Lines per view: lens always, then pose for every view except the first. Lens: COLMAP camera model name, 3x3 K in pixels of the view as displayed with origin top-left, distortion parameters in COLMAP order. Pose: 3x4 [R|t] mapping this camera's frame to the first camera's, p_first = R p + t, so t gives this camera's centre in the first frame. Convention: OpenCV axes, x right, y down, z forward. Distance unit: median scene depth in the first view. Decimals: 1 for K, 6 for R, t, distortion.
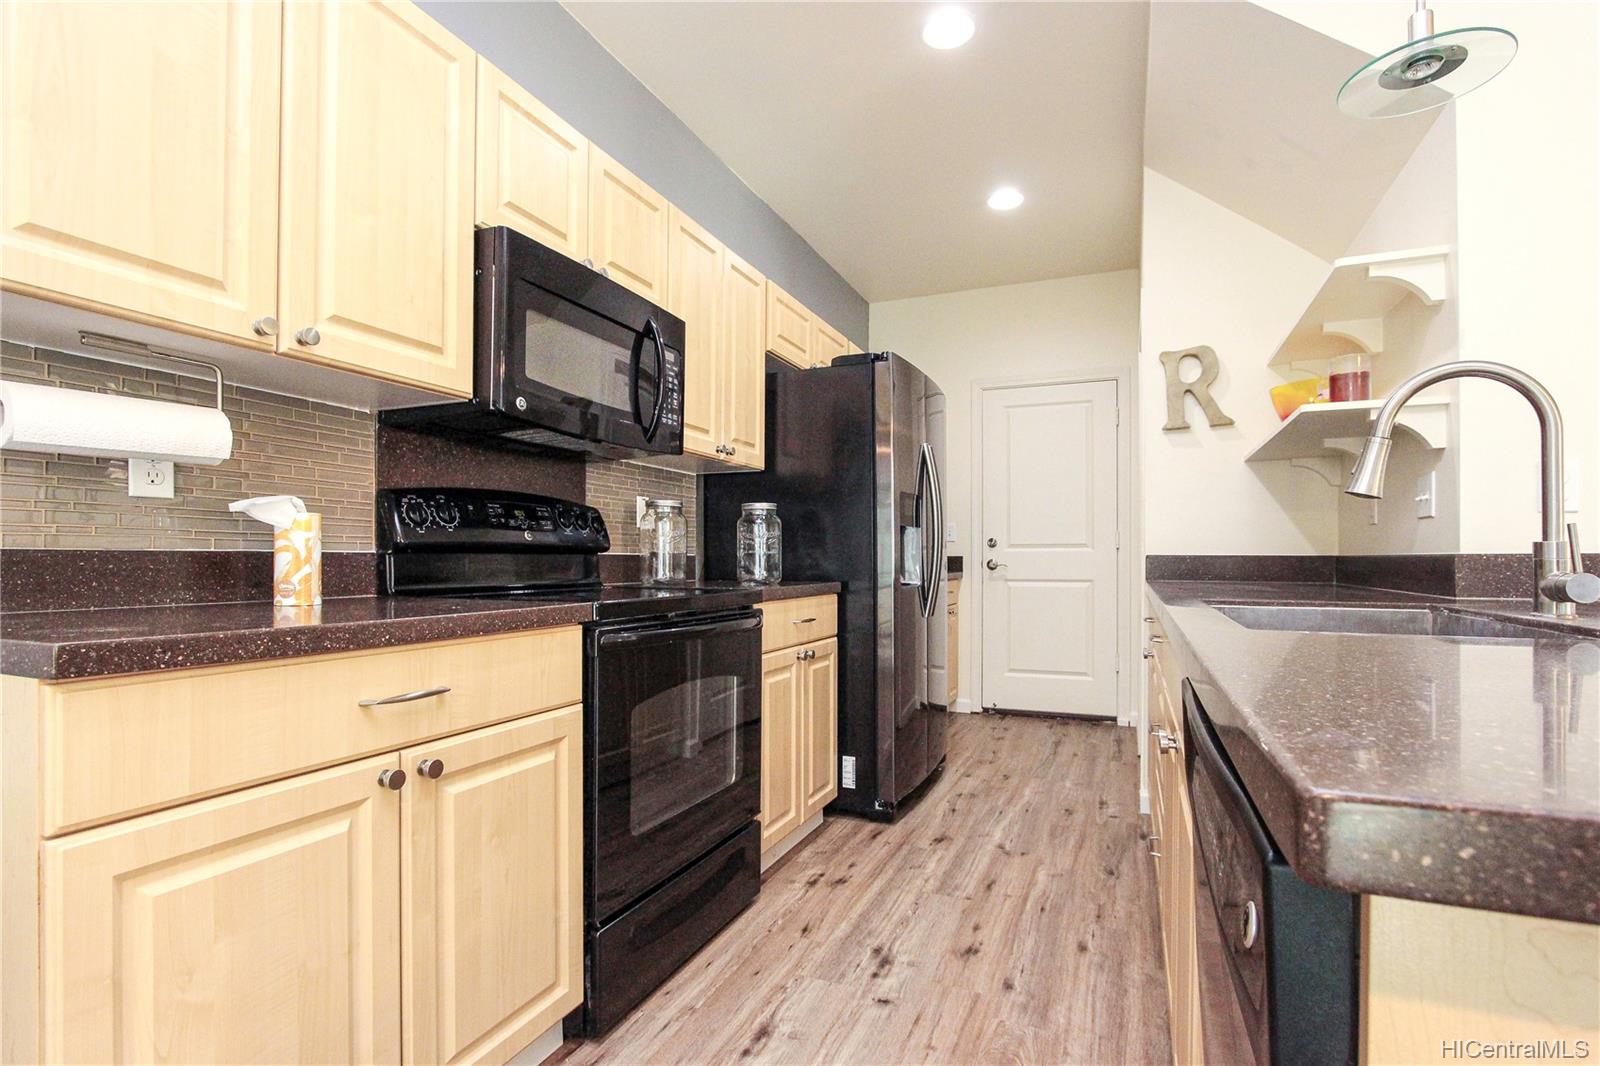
lens RADIAL K [[764.6, 0, 779.5], [0, 764.6, 560.0], [0, 0, 1]] dist [-0.020258, 0.002208]
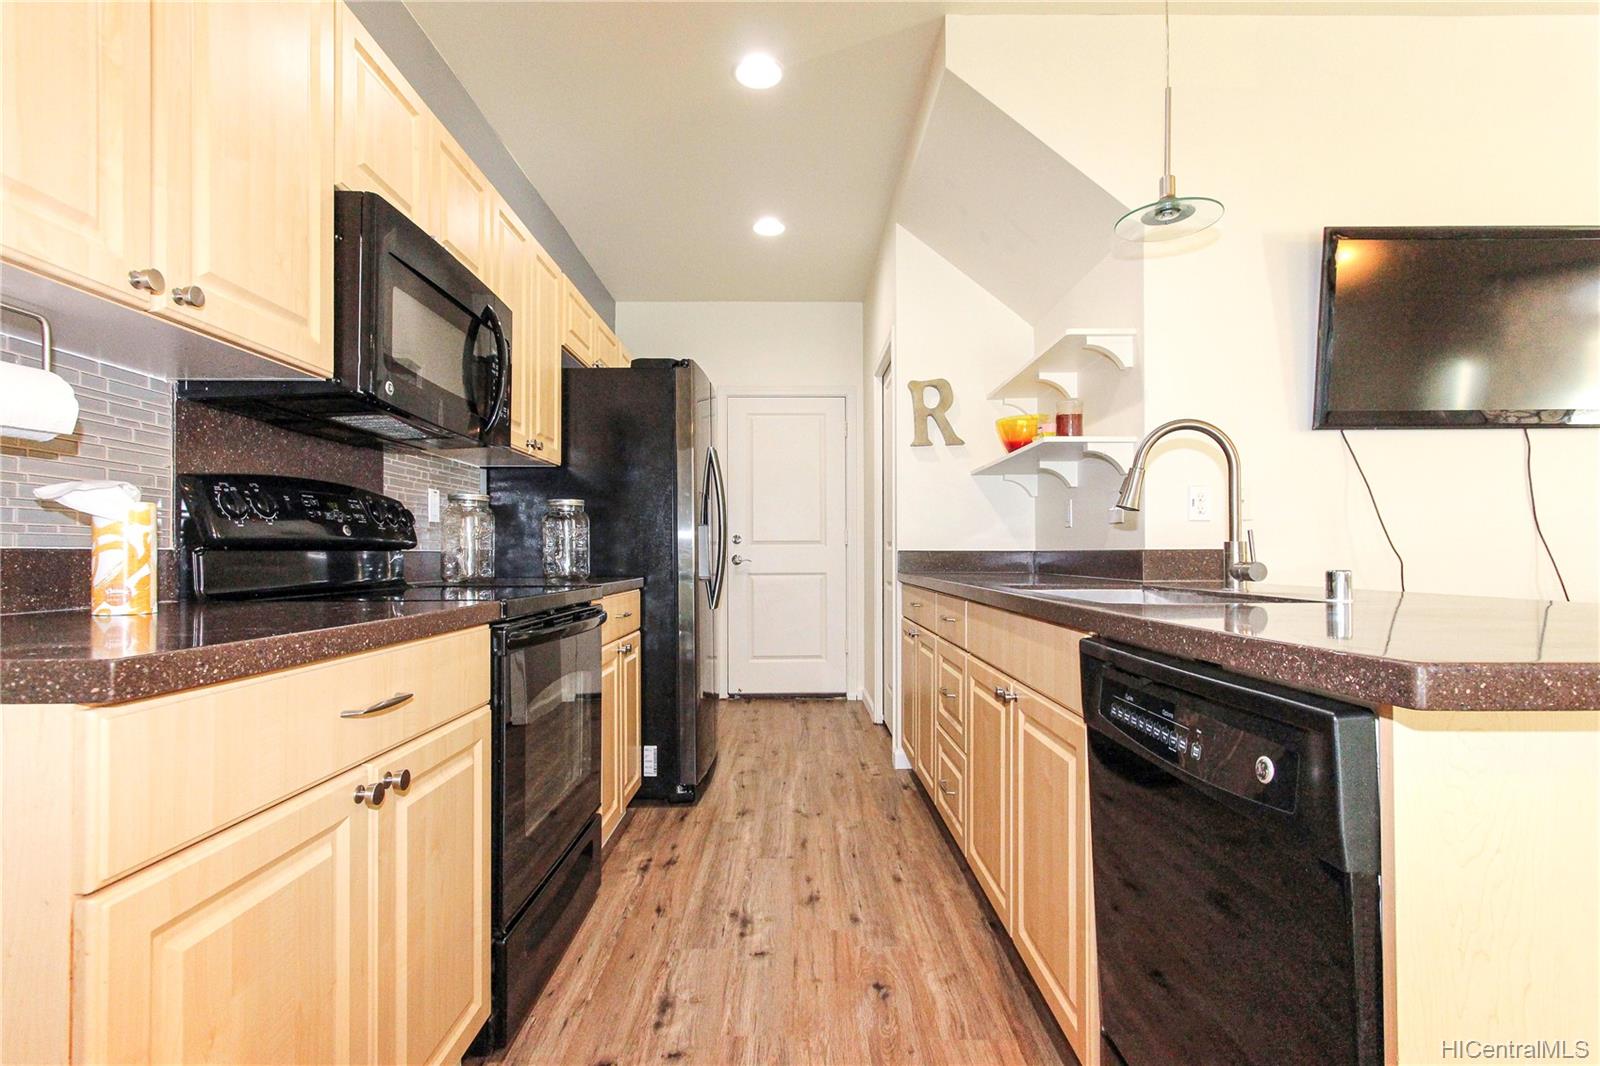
lens RADIAL K [[764.6, 0, 777.9], [0, 764.6, 555.3], [0, 0, 1]] dist [-0.020258, 0.002208]
pose [[0.916136, -0.004524, 0.400843, -0.248500], [0.005087, 0.999987, -0.000340, 0.000028], [-0.400836, 0.002351, 0.916147, -0.024726]]
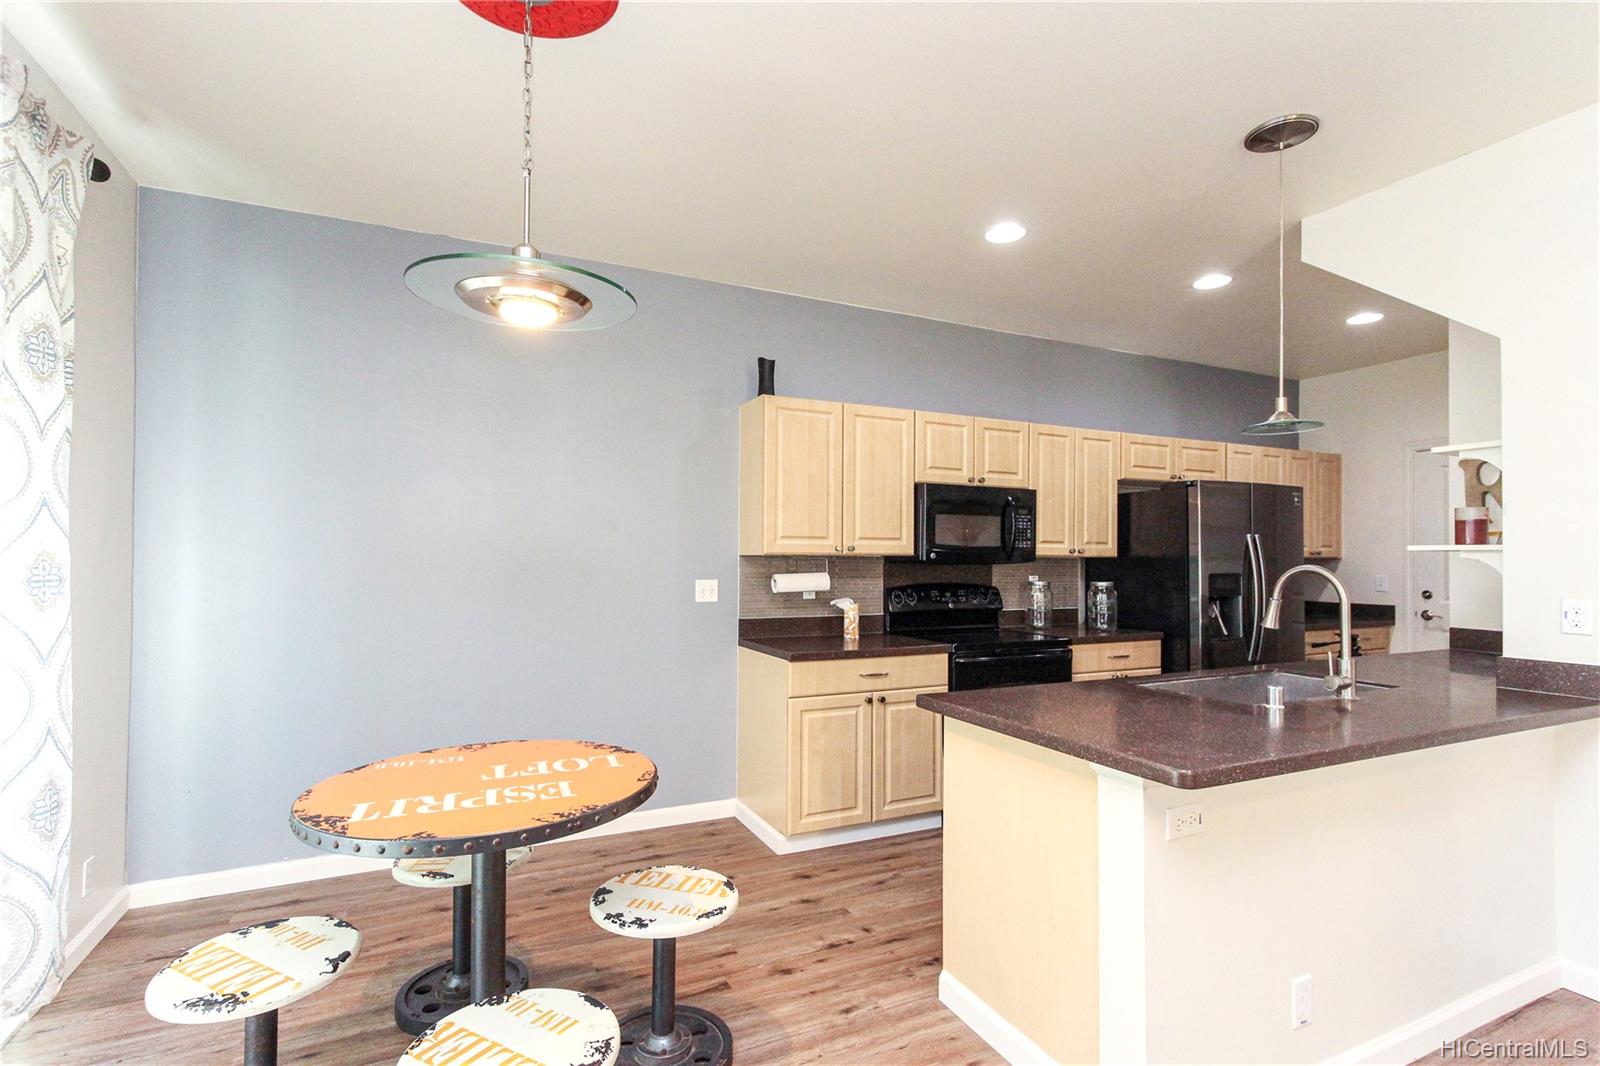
lens RADIAL K [[733.0, 0, 779.2], [0, 733.0, 557.0], [0, 0, 1]] dist [0.001472, 0.000206]
pose [[0.735684, -0.000927, -0.677324, 0.754888], [-0.000348, 0.999998, -0.001746, -0.177086], [0.677325, 0.001520, 0.735682, -0.879591]]
